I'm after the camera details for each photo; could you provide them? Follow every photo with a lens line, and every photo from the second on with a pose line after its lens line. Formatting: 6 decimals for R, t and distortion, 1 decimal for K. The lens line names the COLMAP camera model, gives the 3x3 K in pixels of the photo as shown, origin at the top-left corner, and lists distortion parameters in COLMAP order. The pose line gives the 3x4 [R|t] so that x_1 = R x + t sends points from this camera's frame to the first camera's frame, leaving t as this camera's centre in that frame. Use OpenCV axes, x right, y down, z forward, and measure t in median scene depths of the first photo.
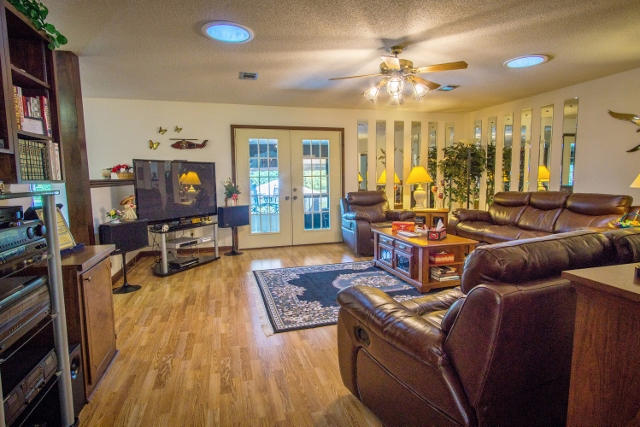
lens RADIAL K [[341.7, 0, 322.0], [0, 341.7, 212.1], [0, 0, 1]] dist [-0.005794, 0.002628]
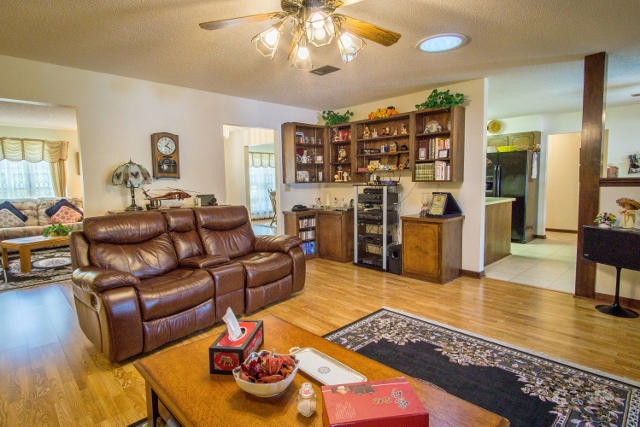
lens RADIAL K [[341.7, 0, 321.5], [0, 341.7, 211.0], [0, 0, 1]] dist [-0.005794, 0.002628]
pose [[-0.884124, 0.068504, -0.462203, 0.453285], [-0.020246, 0.982649, 0.184368, -0.161925], [0.466813, 0.172362, -0.867396, 1.445194]]
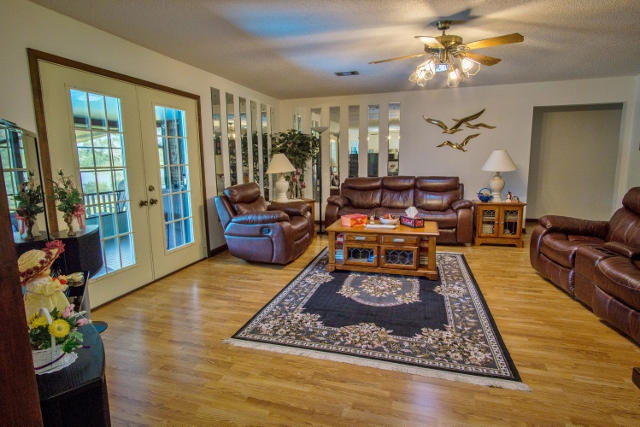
lens RADIAL K [[341.7, 0, 319.0], [0, 341.7, 212.3], [0, 0, 1]] dist [-0.005794, 0.002628]
pose [[0.545109, -0.122088, 0.829428, -0.707656], [0.091719, 0.992086, 0.085752, -0.081603], [-0.833333, 0.029330, 0.551993, 0.720650]]
